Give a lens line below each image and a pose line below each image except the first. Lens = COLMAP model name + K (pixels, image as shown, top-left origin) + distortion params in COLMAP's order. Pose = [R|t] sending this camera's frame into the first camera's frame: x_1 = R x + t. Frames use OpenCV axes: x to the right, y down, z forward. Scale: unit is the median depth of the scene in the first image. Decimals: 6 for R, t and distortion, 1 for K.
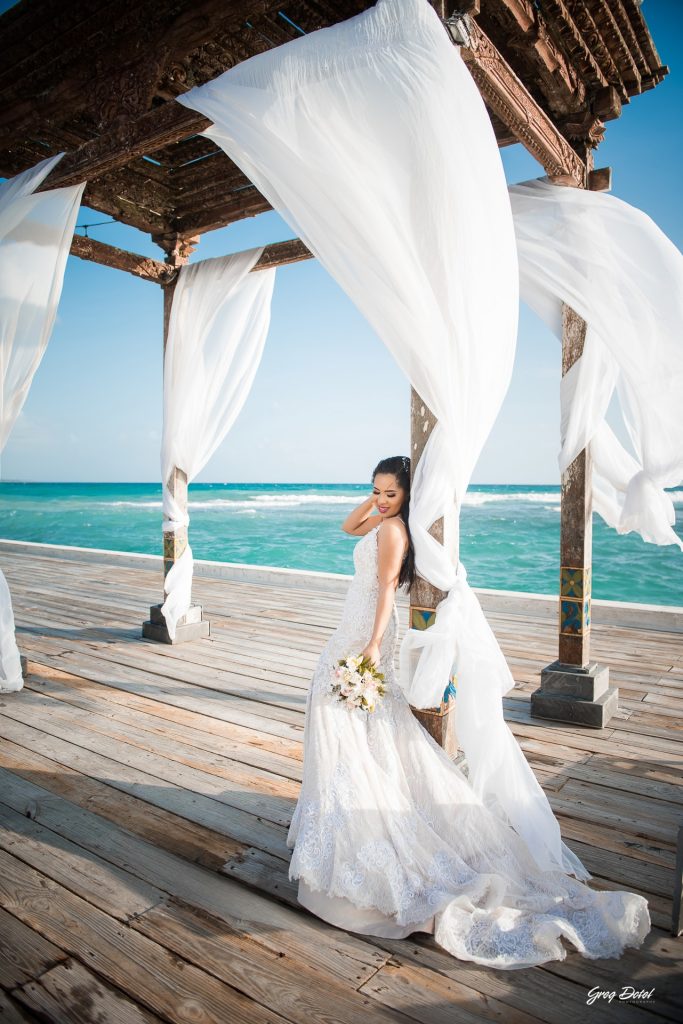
lens RADIAL K [[692.9, 0, 341.5], [0, 692.9, 512.0], [0, 0, 1]] dist [-0.053499, 0.001437]
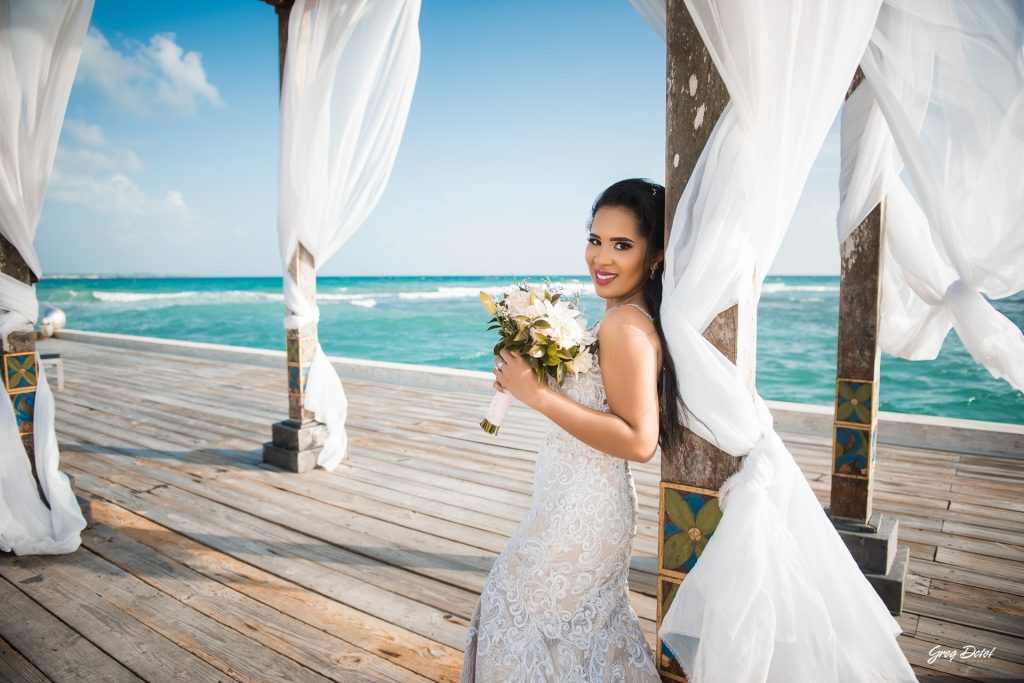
lens RADIAL K [[692.9, 0, 512.0], [0, 692.9, 341.5], [0, 0, 1]] dist [-0.053499, 0.001437]
pose [[0.999957, -0.008172, 0.004473, -0.007575], [0.007917, 0.998489, 0.054383, 0.003279], [-0.004910, -0.054345, 0.998510, 0.326697]]
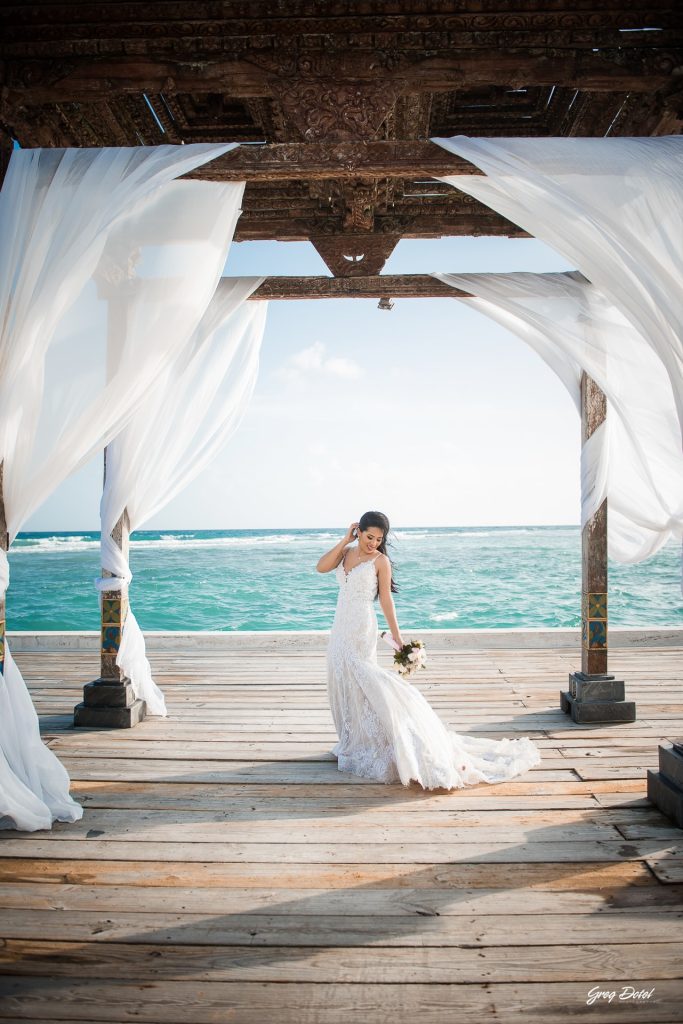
lens RADIAL K [[712.9, 0, 364.1], [0, 712.9, 512.9], [0, 0, 1]] dist [-0.057294, 0.000950]
pose [[0.825136, -0.003547, 0.564923, -0.709018], [0.039985, 0.997839, -0.052138, -0.012181], [-0.563517, 0.065609, 0.823495, 0.193552]]
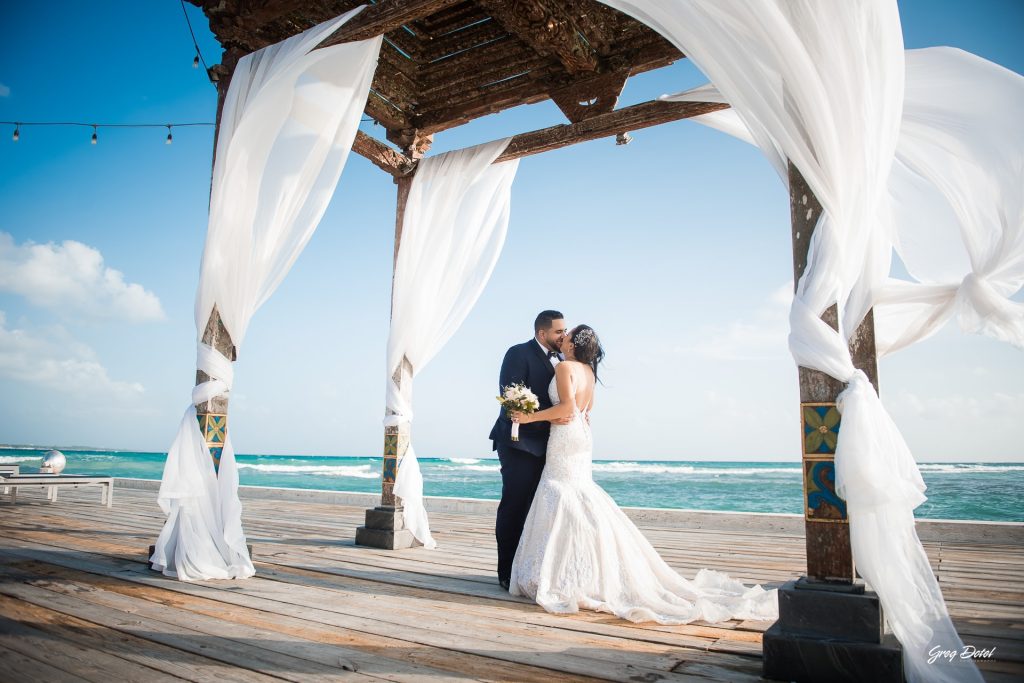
lens RADIAL K [[692.9, 0, 512.0], [0, 692.9, 341.5], [0, 0, 1]] dist [-0.053499, 0.001437]
pose [[0.997611, 0.020191, 0.066060, -0.225573], [-0.006102, 0.978347, -0.206883, 0.160941], [-0.068806, 0.205986, 0.976133, 0.077852]]
